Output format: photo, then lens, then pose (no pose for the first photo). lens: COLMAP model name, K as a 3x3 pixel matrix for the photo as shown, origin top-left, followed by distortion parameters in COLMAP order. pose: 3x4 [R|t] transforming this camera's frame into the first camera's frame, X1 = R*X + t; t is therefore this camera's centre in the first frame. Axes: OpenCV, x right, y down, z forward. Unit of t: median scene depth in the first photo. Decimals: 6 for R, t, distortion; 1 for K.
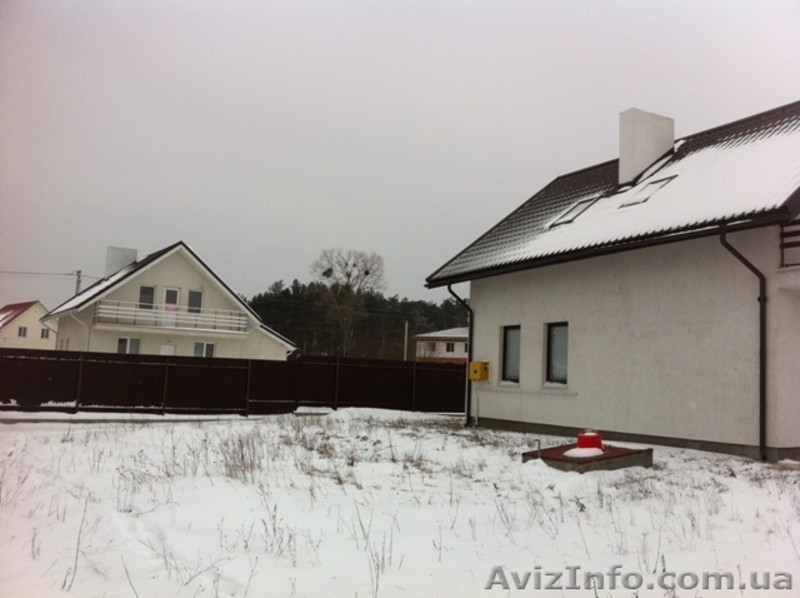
lens RADIAL K [[703.8, 0, 378.4], [0, 703.8, 300.2], [0, 0, 1]] dist [0.061289, -0.190082]
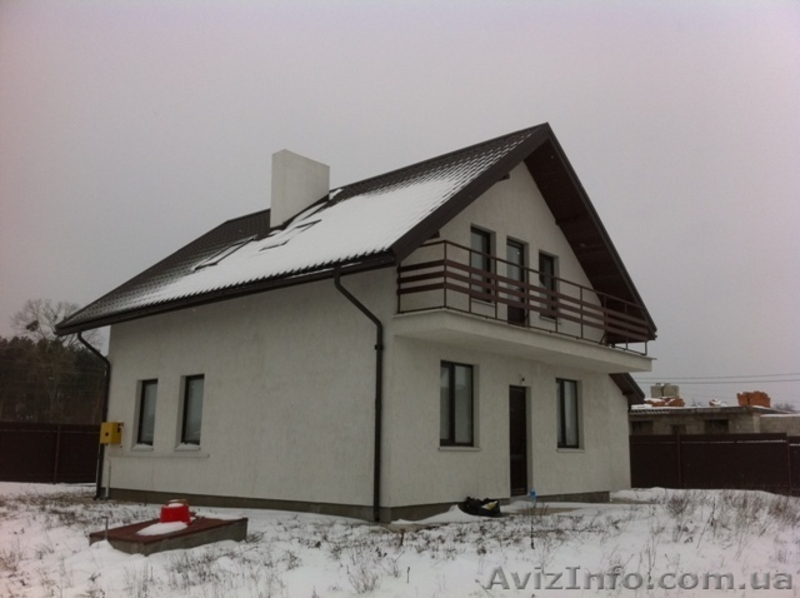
lens RADIAL K [[703.8, 0, 378.4], [0, 703.8, 300.2], [0, 0, 1]] dist [0.061289, -0.190082]
pose [[0.940298, 0.032288, 0.338816, 0.171571], [-0.003638, 0.996386, -0.084858, 0.012650], [-0.340331, 0.078560, 0.937018, 0.081486]]
